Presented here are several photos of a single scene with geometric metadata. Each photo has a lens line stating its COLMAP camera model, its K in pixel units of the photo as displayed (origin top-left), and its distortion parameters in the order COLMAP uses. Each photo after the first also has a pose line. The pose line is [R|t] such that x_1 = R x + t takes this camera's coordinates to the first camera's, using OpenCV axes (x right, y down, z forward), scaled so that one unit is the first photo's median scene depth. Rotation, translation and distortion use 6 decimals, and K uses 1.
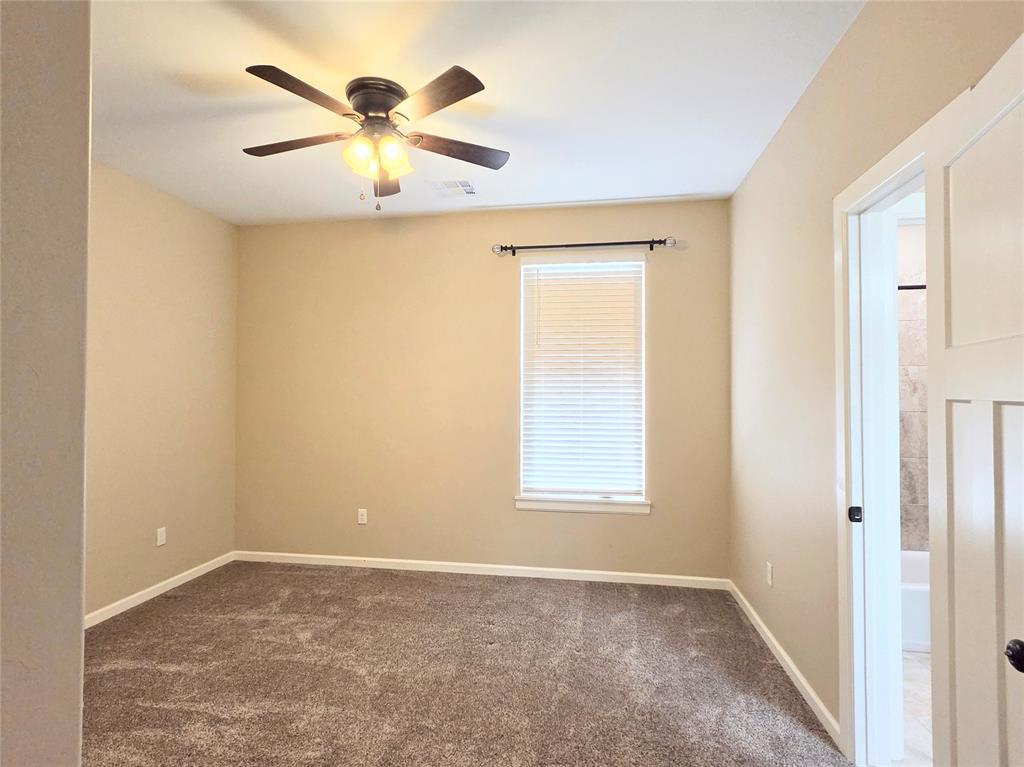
lens RADIAL K [[507.6, 0, 512.4], [0, 507.6, 381.4], [0, 0, 1]] dist [0.001102, 0.001511]
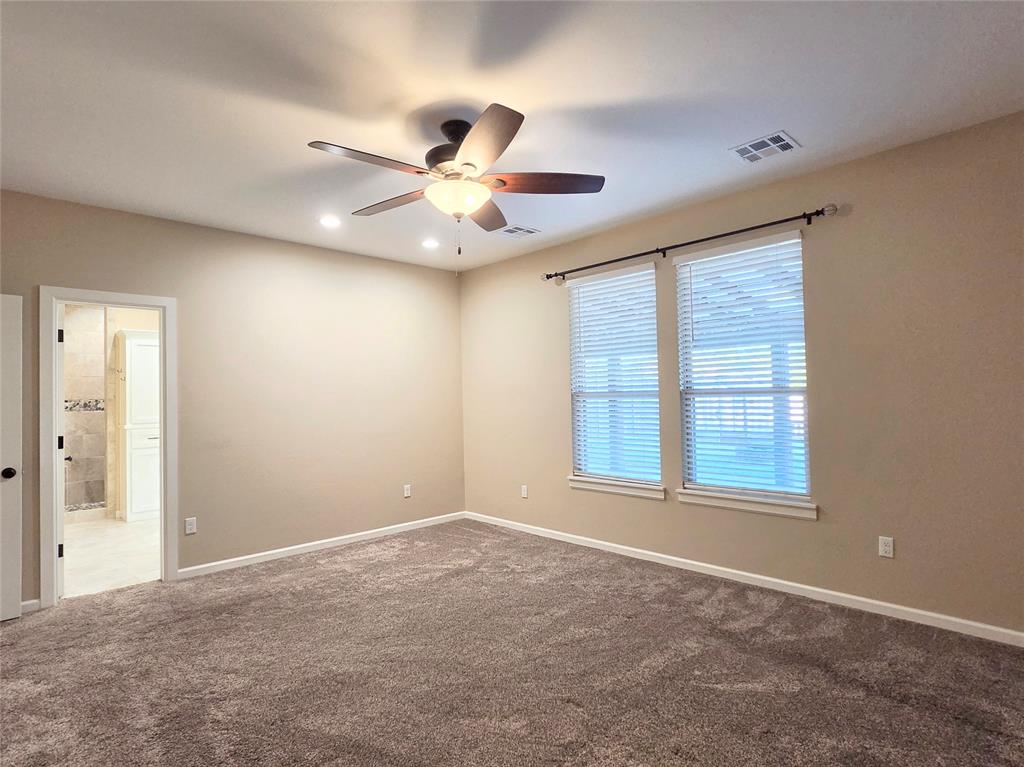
lens RADIAL K [[531.8, 0, 506.5], [0, 531.8, 385.9], [0, 0, 1]] dist [0.002809, 0.001244]
pose [[0.797800, -0.034274, -0.601947, 0.407489], [0.042679, 0.999089, -0.000321, 0.002277], [0.601409, -0.025434, 0.798536, -0.071655]]
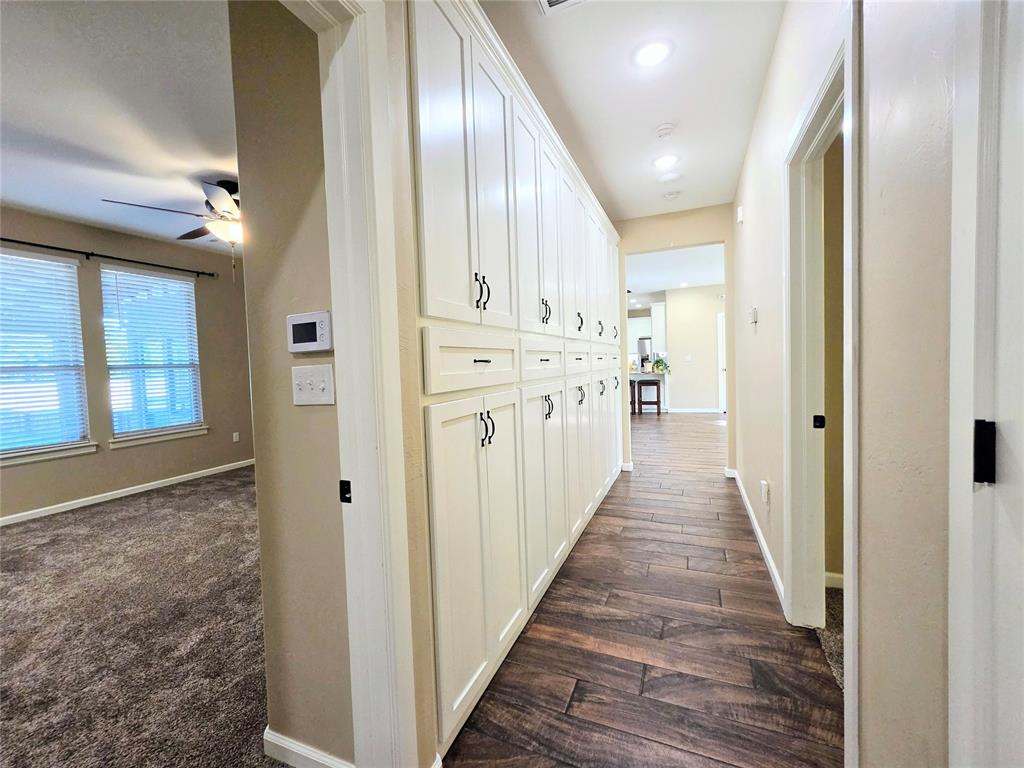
lens RADIAL K [[426.6, 0, 509.1], [0, 426.6, 382.7], [0, 0, 1]] dist [0.000426, 0.000214]
pose [[0.247914, -0.059602, 0.966947, -0.856856], [0.000144, 0.998108, 0.061486, 0.000359], [-0.968782, -0.015104, 0.247453, -0.341747]]
